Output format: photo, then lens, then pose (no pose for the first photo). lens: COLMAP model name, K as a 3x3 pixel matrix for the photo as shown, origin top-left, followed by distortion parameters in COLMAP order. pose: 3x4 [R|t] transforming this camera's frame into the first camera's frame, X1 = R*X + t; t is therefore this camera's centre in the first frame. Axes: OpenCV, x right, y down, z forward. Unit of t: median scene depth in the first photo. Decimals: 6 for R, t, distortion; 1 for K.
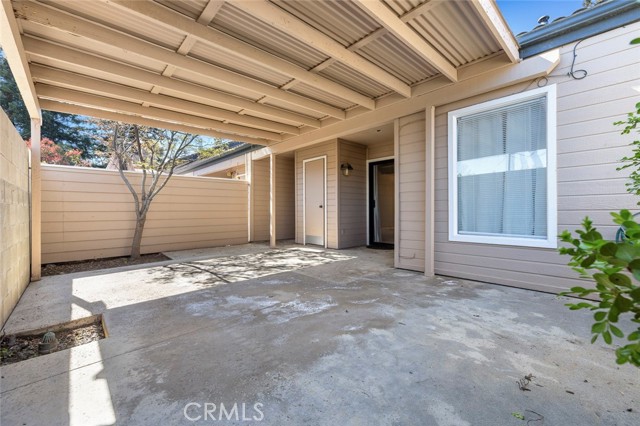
lens RADIAL K [[269.3, 0, 320.9], [0, 269.3, 210.1], [0, 0, 1]] dist [0.001579, -0.000236]
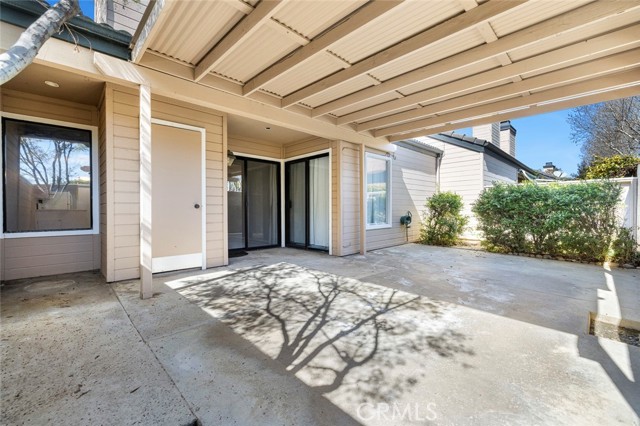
lens RADIAL K [[269.3, 0, 320.9], [0, 269.3, 210.1], [0, 0, 1]] dist [0.001579, -0.000236]
pose [[-0.024289, -0.001911, 0.999703, -1.073847], [0.001264, 0.999997, 0.001942, -0.007767], [-0.999704, 0.001310, -0.024286, 1.214083]]
